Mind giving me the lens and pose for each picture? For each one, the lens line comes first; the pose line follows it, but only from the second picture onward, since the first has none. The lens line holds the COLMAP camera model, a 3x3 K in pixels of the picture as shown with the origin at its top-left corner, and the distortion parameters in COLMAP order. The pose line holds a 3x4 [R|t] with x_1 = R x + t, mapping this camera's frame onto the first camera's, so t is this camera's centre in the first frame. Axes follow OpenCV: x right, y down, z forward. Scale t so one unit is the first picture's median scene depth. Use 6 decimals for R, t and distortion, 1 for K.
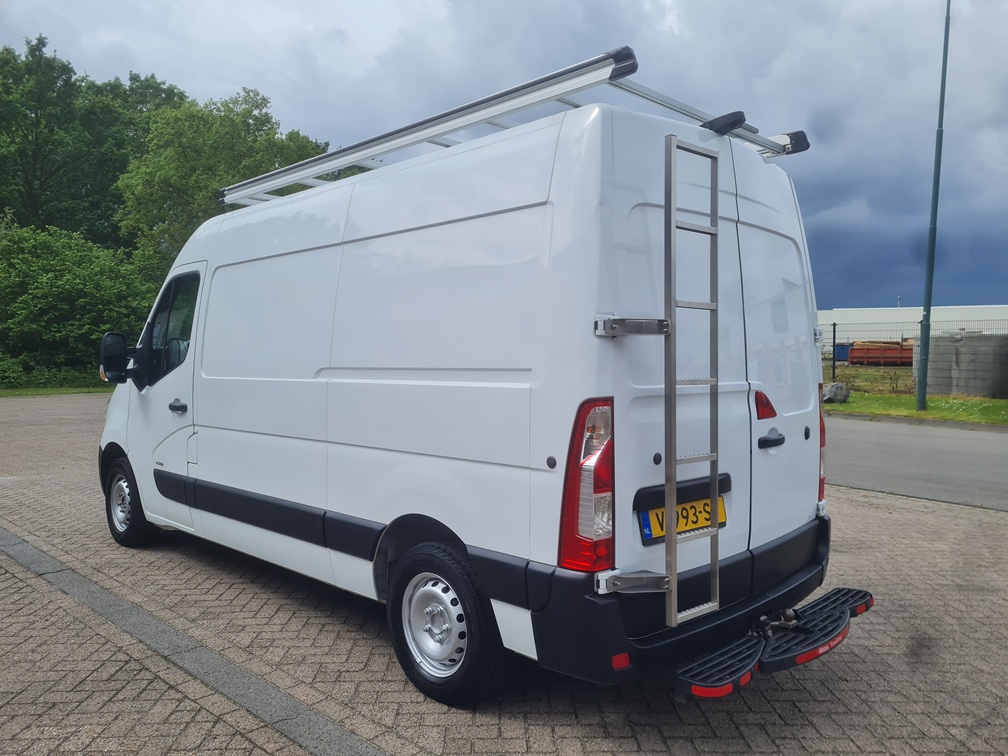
lens RADIAL K [[760.4, 0, 498.8], [0, 760.4, 367.4], [0, 0, 1]] dist [0.065531, -0.068073]
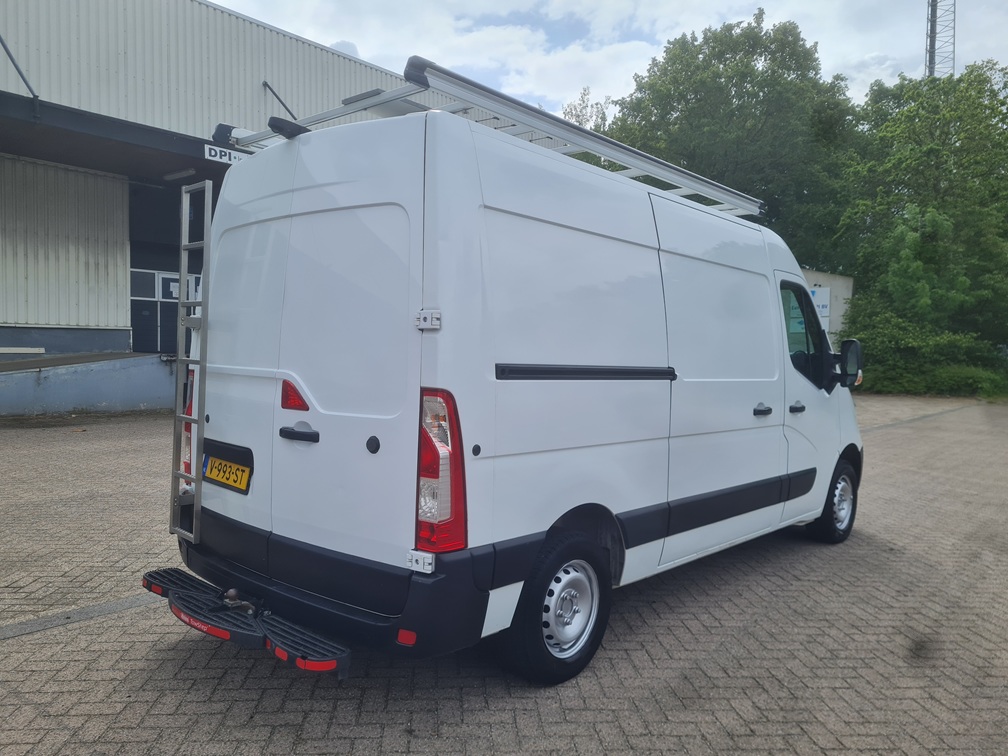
lens RADIAL K [[760.4, 0, 498.8], [0, 760.4, 367.4], [0, 0, 1]] dist [0.065531, -0.068073]
pose [[0.053863, 0.019532, -0.998357, 1.456939], [-0.052593, 0.998476, 0.016697, -0.018047], [0.997162, 0.051607, 0.054808, 1.319380]]
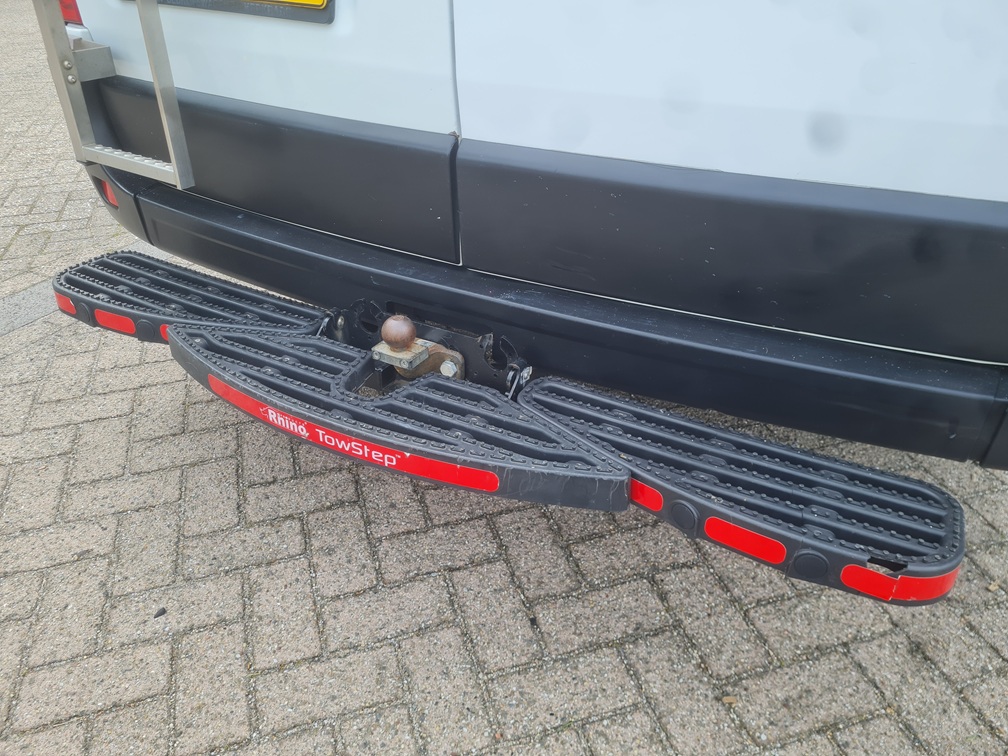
lens RADIAL K [[760.4, 0, 498.8], [0, 760.4, 367.4], [0, 0, 1]] dist [0.065531, -0.068073]
pose [[0.276321, 0.499338, -0.821163, 0.699608], [-0.018803, 0.857075, 0.514848, 0.161342], [0.960882, -0.126823, 0.246217, 0.984062]]
